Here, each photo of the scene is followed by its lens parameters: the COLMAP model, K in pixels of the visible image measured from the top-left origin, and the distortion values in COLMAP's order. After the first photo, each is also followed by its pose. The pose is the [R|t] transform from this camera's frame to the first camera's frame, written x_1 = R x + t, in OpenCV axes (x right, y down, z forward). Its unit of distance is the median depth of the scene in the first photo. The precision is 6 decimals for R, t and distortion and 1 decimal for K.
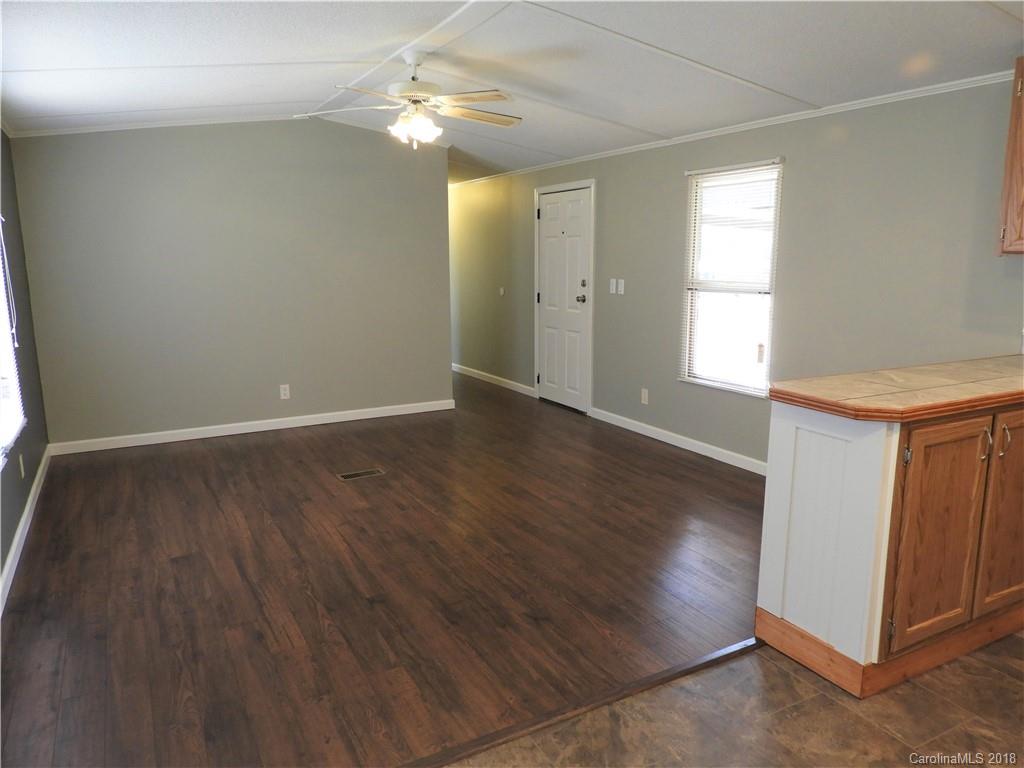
lens RADIAL K [[726.9, 0, 511.7], [0, 726.9, 383.6], [0, 0, 1]] dist [-0.006289, -0.002264]
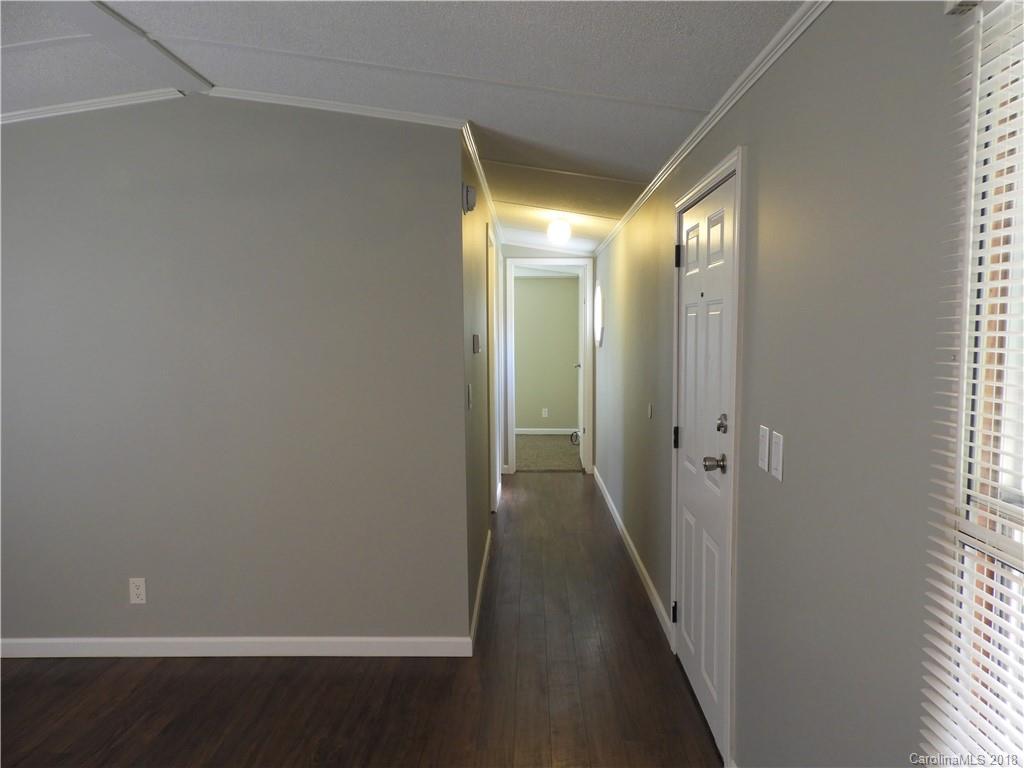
lens RADIAL K [[726.9, 0, 513.7], [0, 726.9, 387.0], [0, 0, 1]] dist [-0.006289, -0.002264]
pose [[0.866301, 0.039046, -0.497994, 0.193595], [-0.081311, 0.994667, -0.063458, -0.124161], [0.492860, 0.095466, 0.864856, 0.612802]]
